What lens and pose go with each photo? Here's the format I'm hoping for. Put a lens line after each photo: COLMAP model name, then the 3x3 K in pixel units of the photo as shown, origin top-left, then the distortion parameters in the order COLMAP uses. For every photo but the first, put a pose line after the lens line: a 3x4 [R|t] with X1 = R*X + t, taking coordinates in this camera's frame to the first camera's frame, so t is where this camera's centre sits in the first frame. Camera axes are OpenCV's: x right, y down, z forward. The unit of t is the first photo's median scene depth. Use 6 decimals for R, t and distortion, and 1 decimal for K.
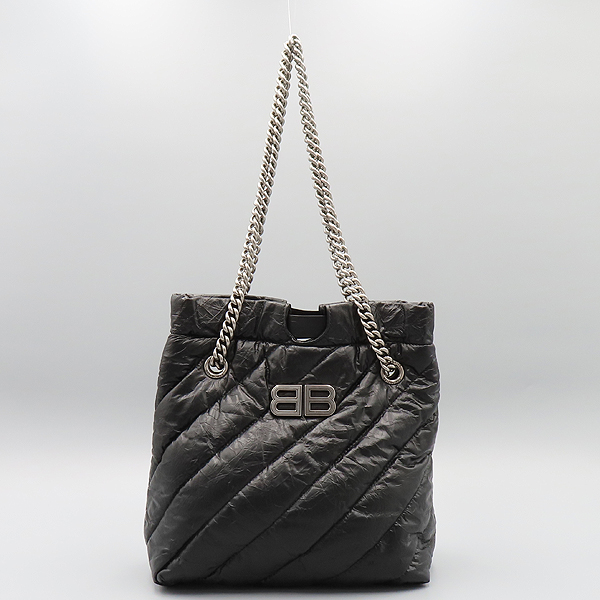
lens RADIAL K [[776.0, 0, 299.8], [0, 776.0, 299.4], [0, 0, 1]] dist [-0.013241, 0.000000]
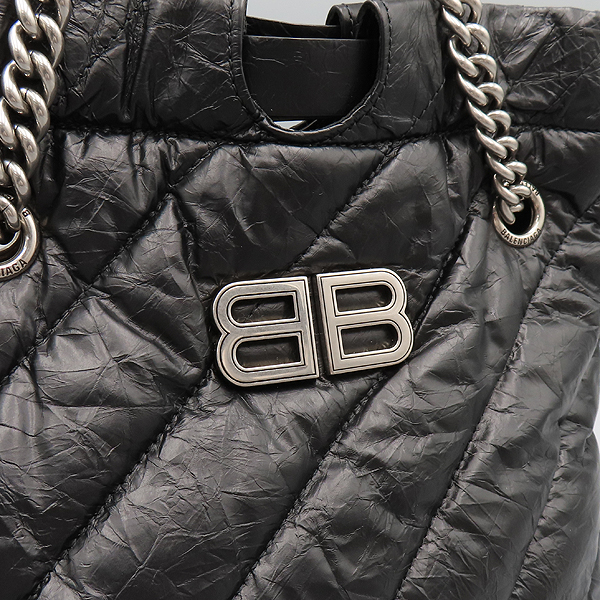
lens RADIAL K [[776.0, 0, 301.0], [0, 776.0, 323.0], [0, 0, 1]] dist [-0.013241, 0.000000]
pose [[0.917696, -0.121172, 0.378354, -0.117382], [0.021536, 0.966124, 0.257177, 0.049837], [-0.396700, -0.227862, 0.889218, 0.725205]]
